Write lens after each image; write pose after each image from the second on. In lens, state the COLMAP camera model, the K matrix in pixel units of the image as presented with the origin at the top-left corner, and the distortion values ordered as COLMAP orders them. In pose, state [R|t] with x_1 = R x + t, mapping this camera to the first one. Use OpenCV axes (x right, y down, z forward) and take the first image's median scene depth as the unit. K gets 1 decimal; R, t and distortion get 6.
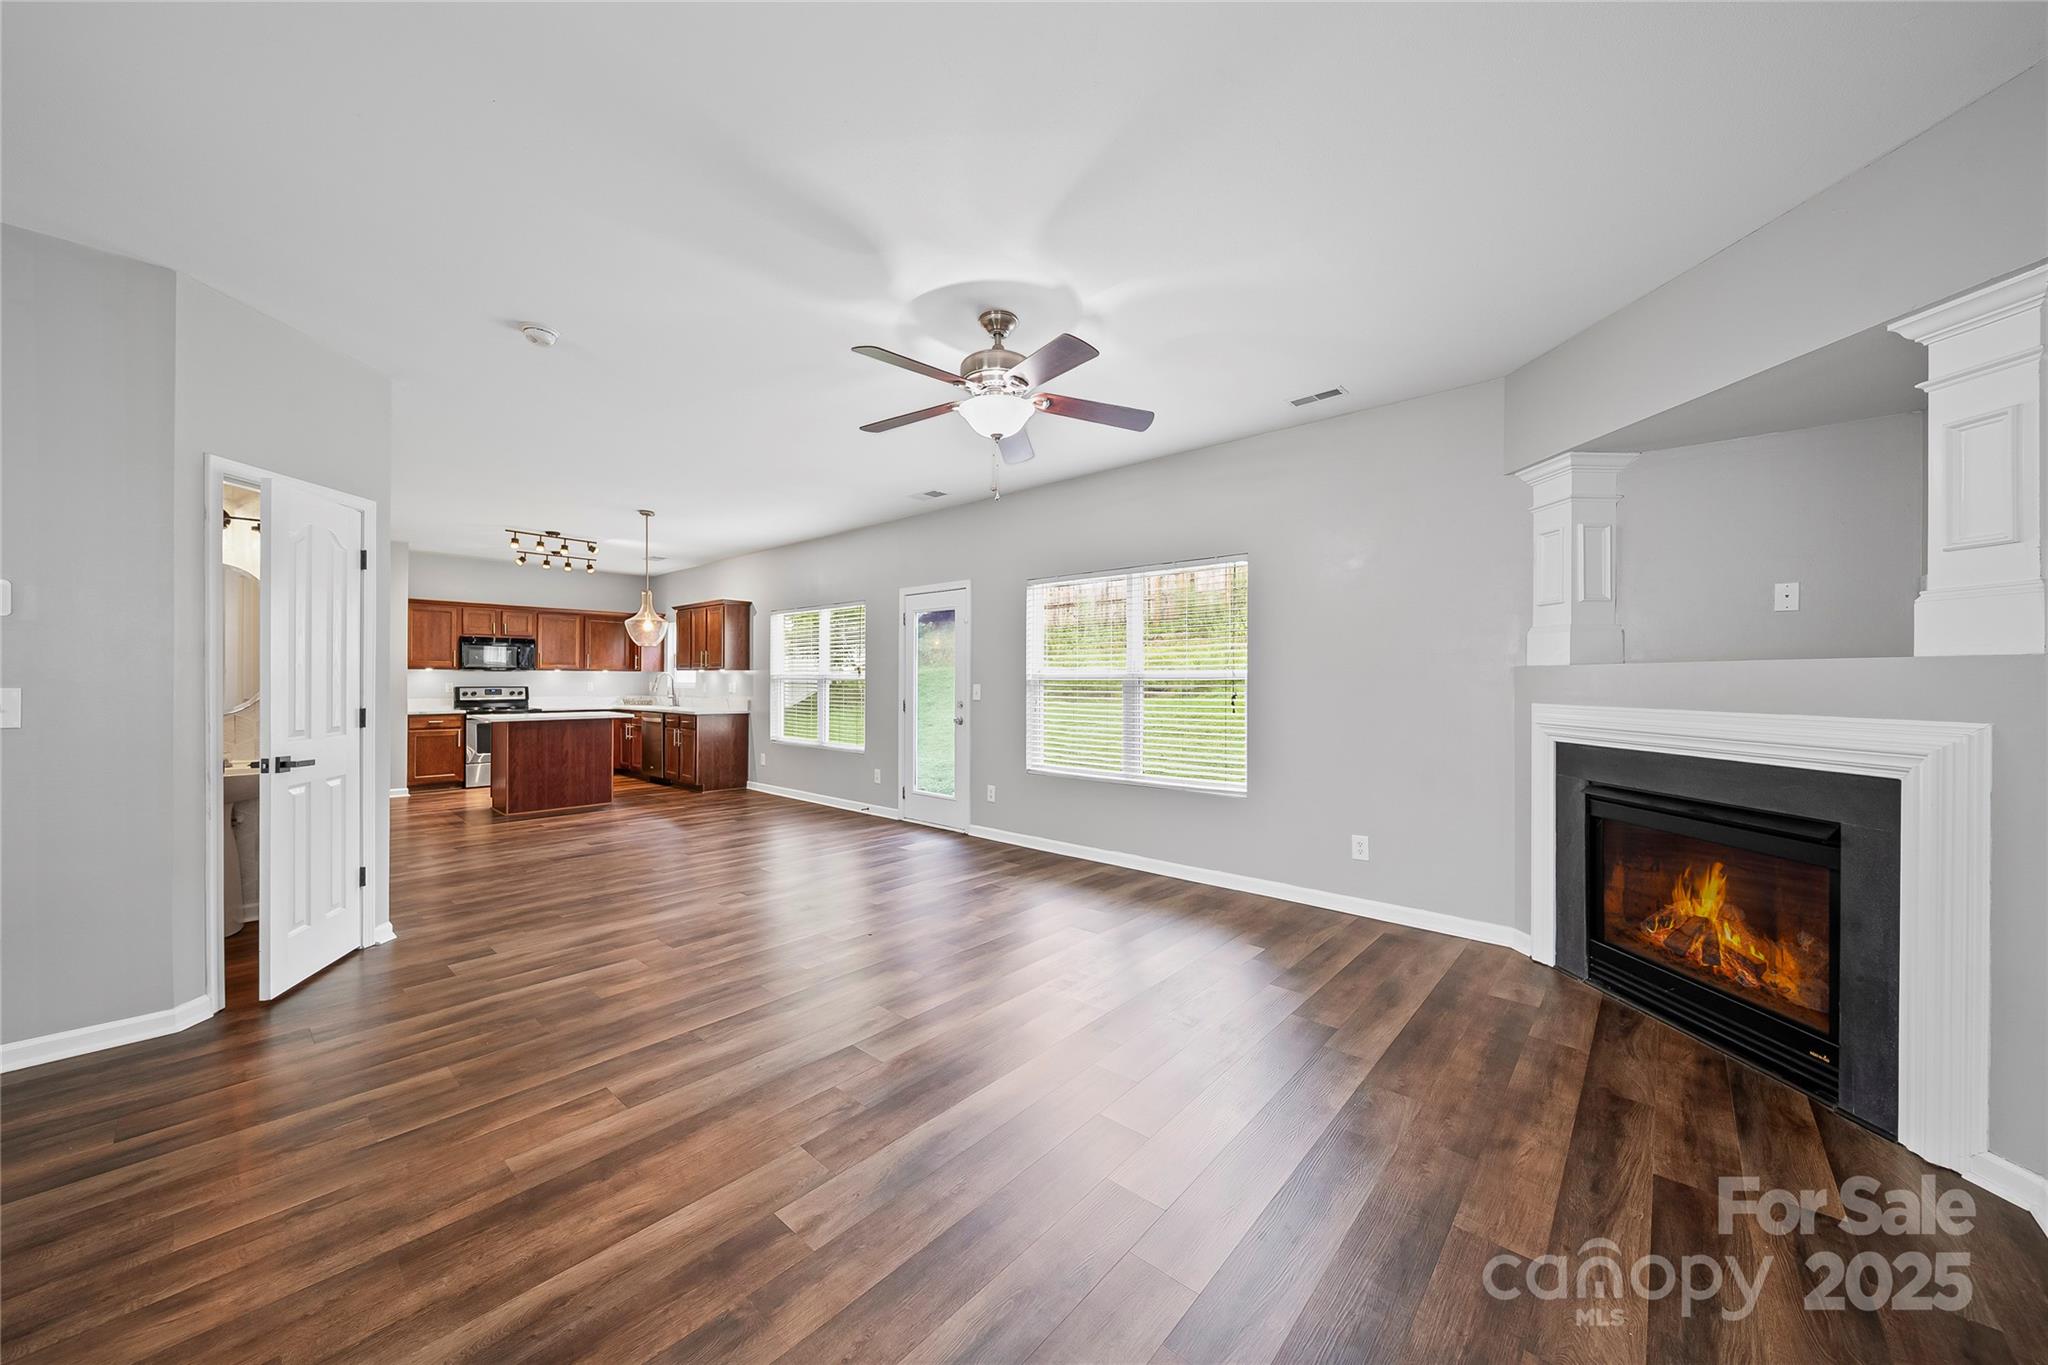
lens RADIAL K [[723.2, 0, 1027.6], [0, 723.2, 678.0], [0, 0, 1]] dist [-0.000324, -0.001110]
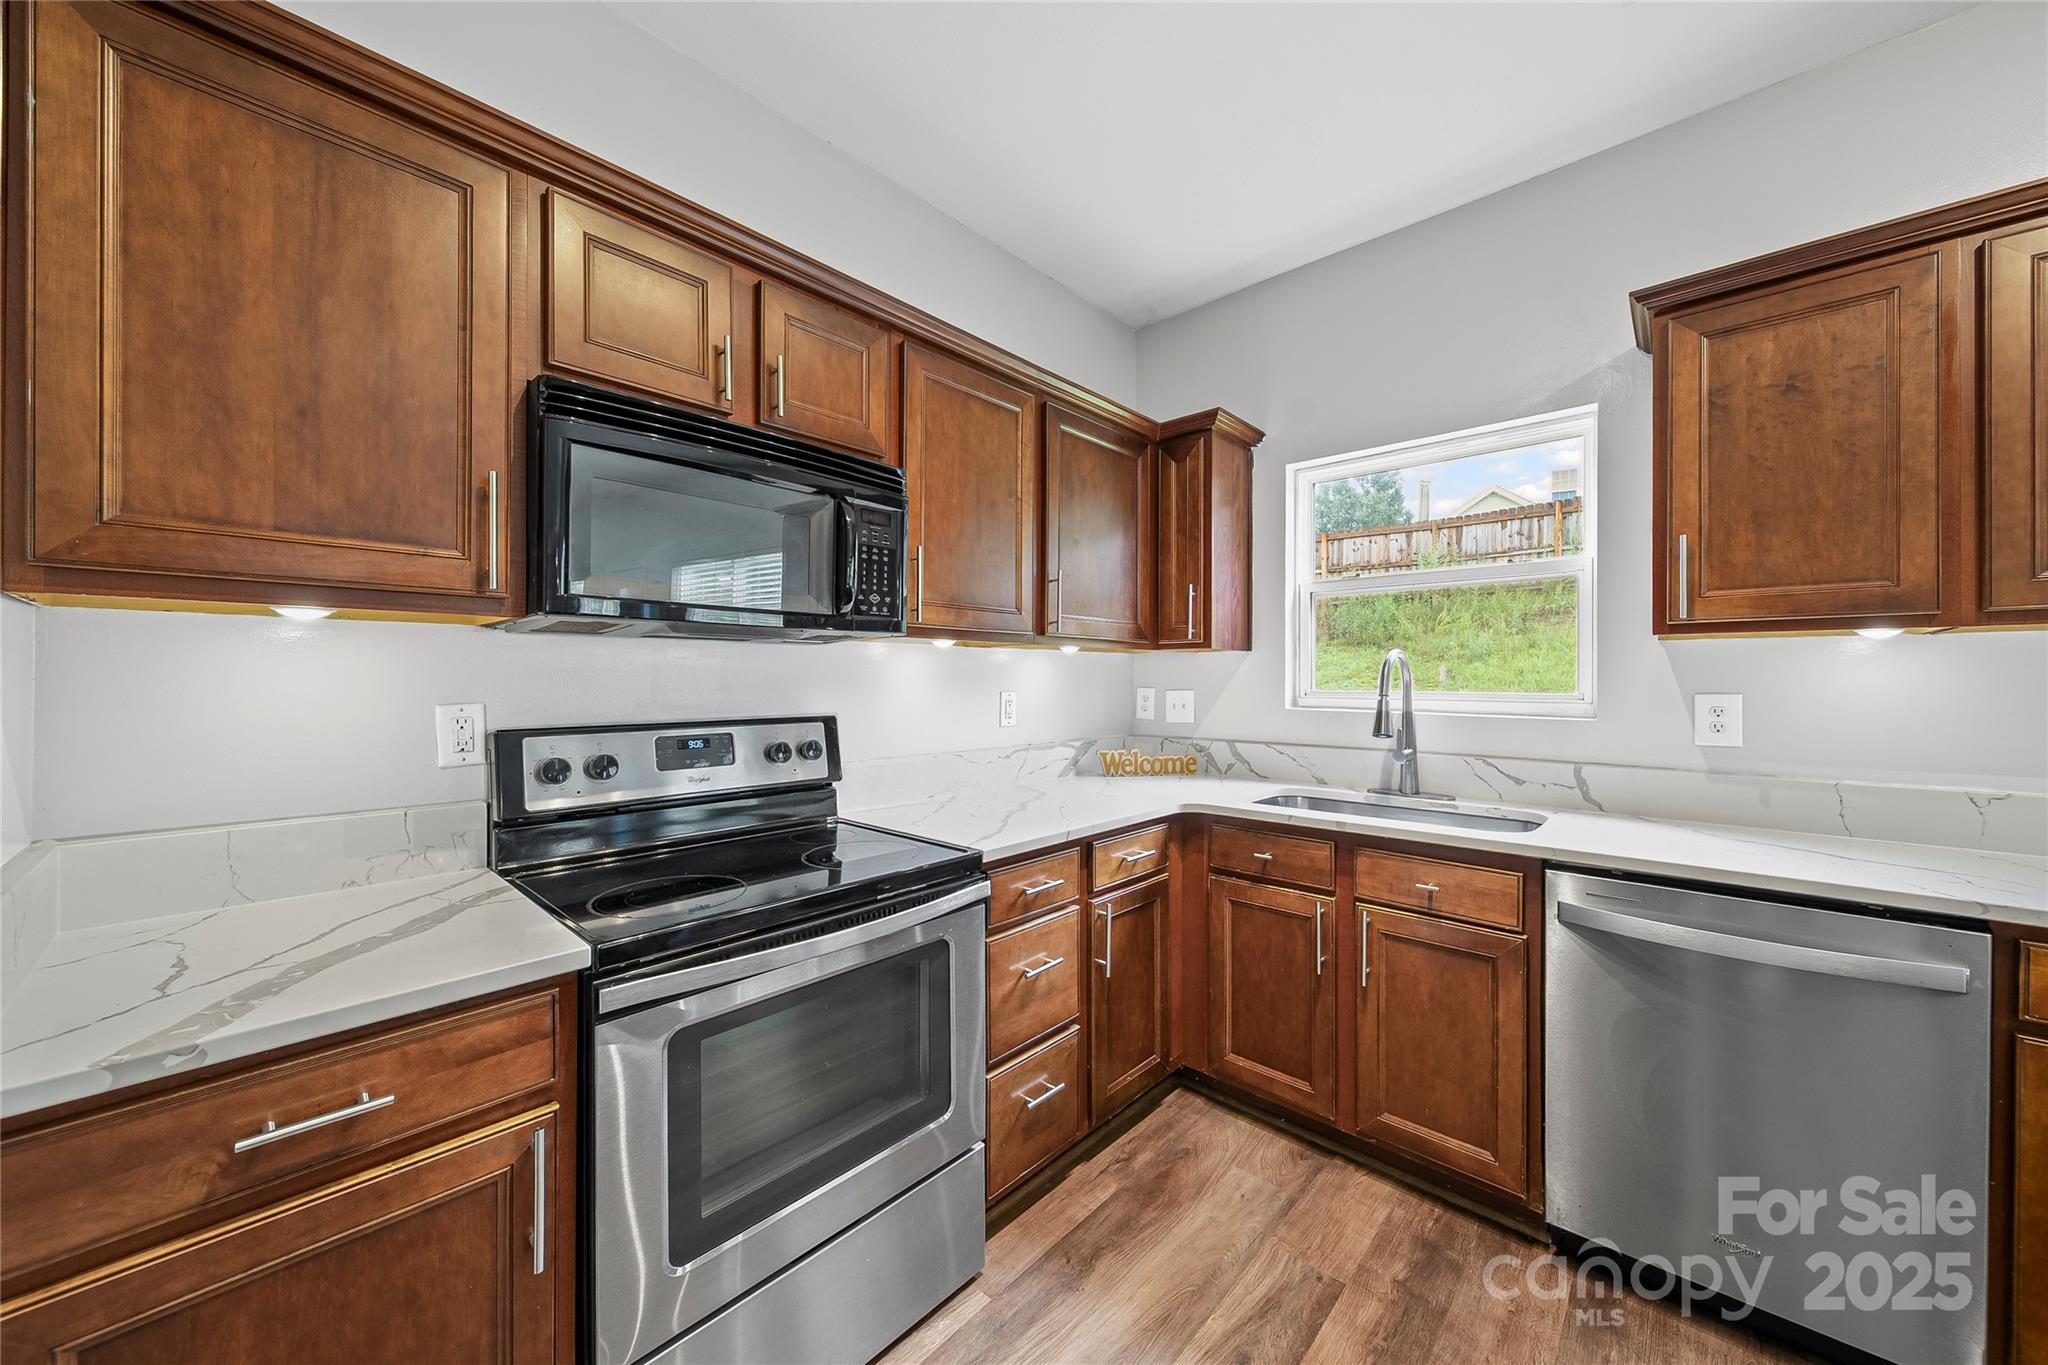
lens RADIAL K [[735.9, 0, 1028.2], [0, 735.9, 676.2], [0, 0, 1]] dist [0.000433, -0.000361]
pose [[0.999713, -0.001752, -0.023898, -1.262102], [0.001796, 0.999997, 0.001836, 0.000455], [0.023895, -0.001878, 0.999713, 1.582320]]
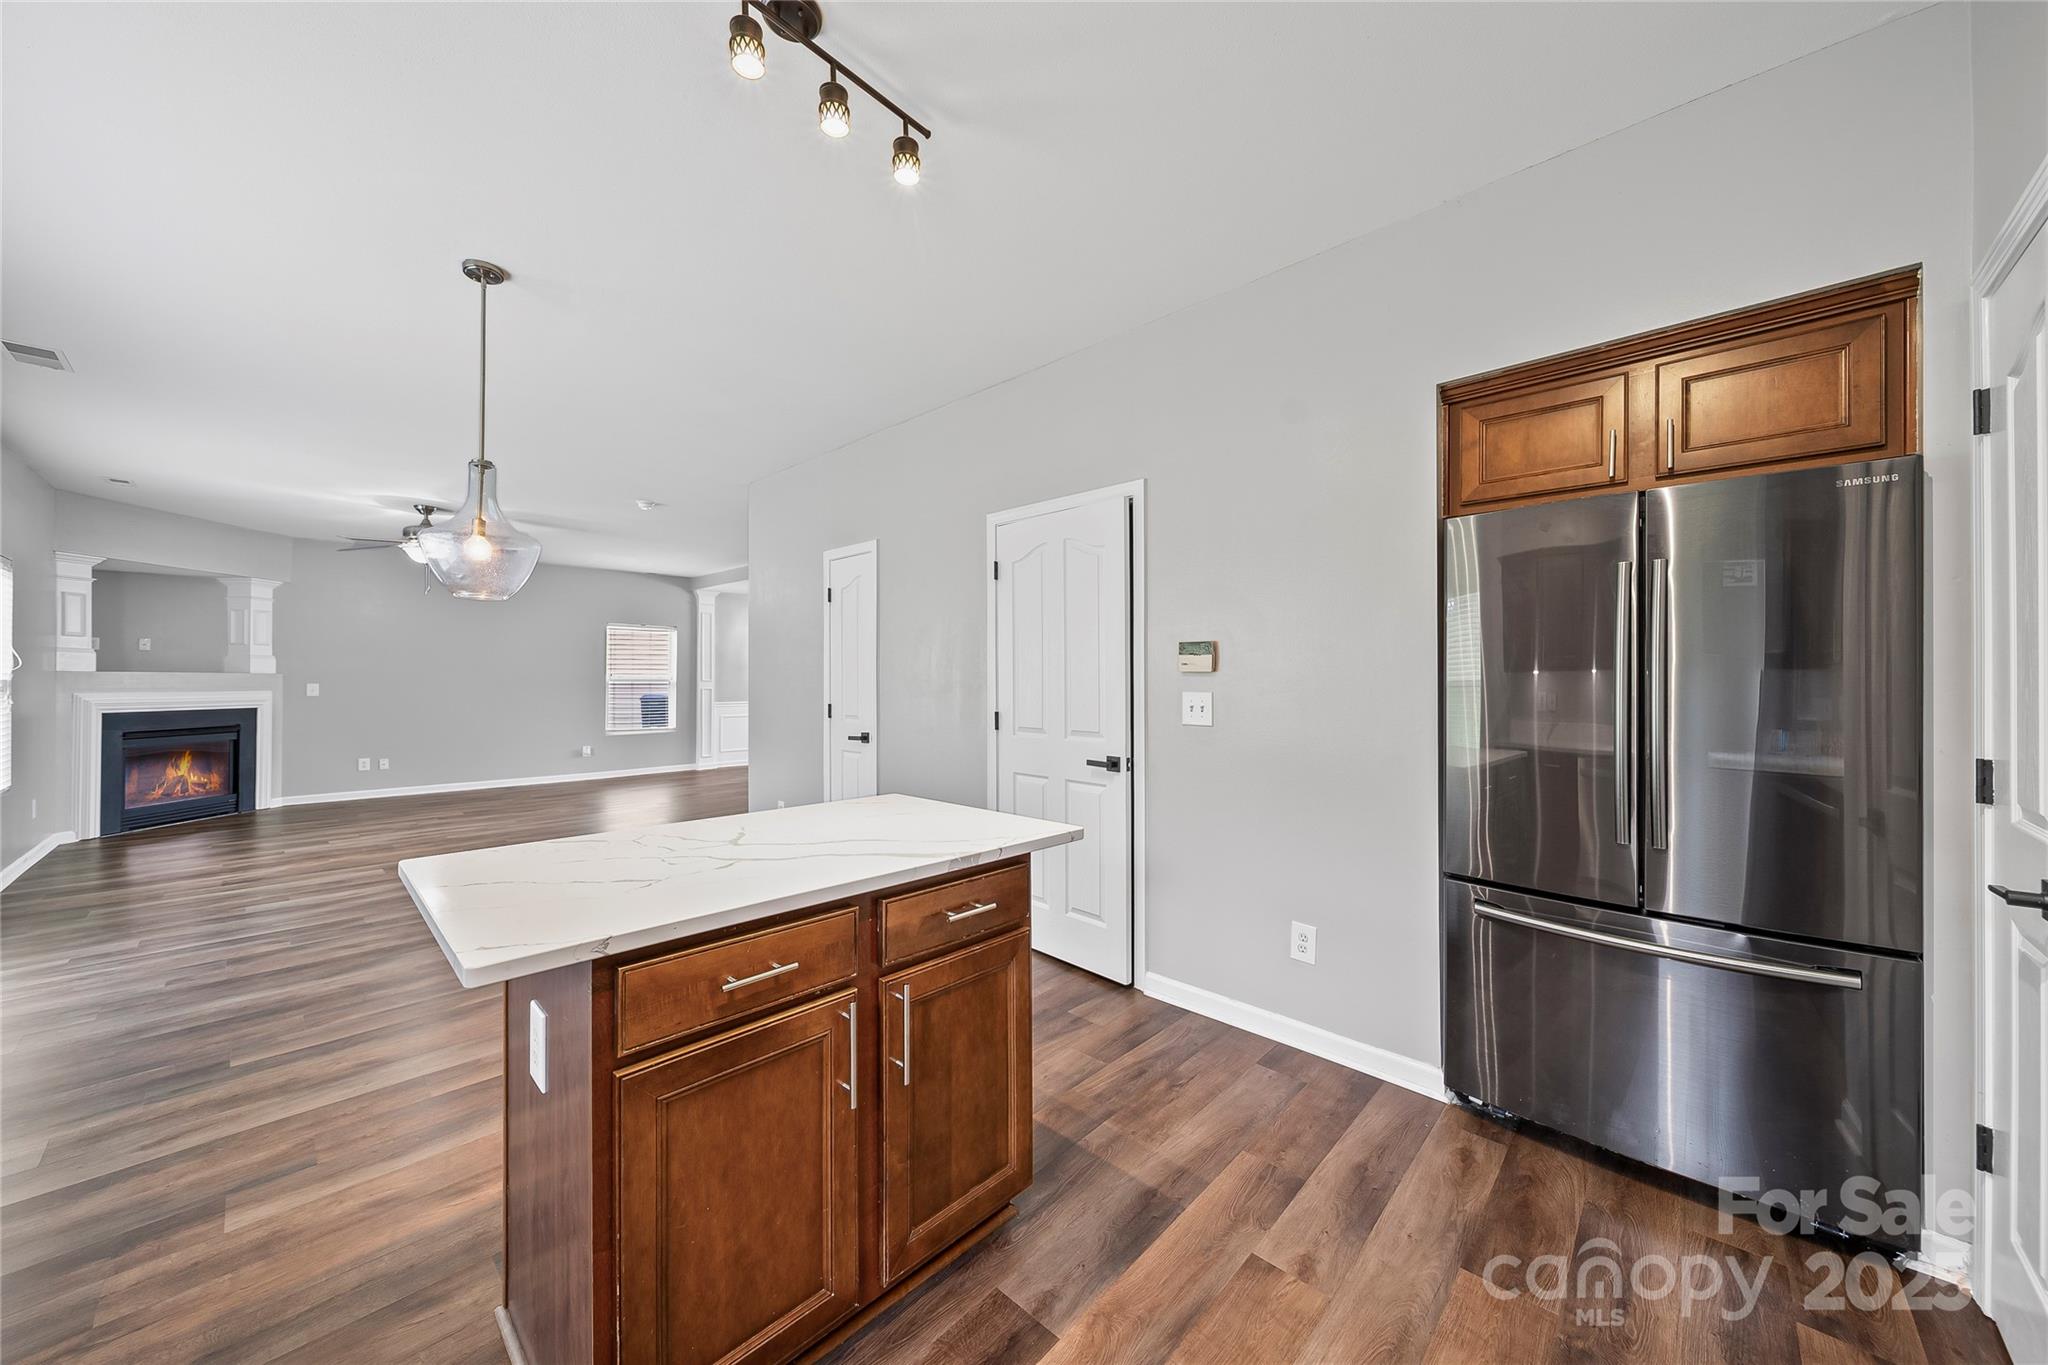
lens RADIAL K [[723.2, 0, 1029.1], [0, 723.2, 678.8], [0, 0, 1]] dist [-0.000324, -0.001110]
pose [[-0.999582, -0.003253, 0.028730, -1.150763], [-0.003417, 0.999978, -0.005676, 0.001842], [-0.028711, -0.005772, -0.999571, 1.903880]]
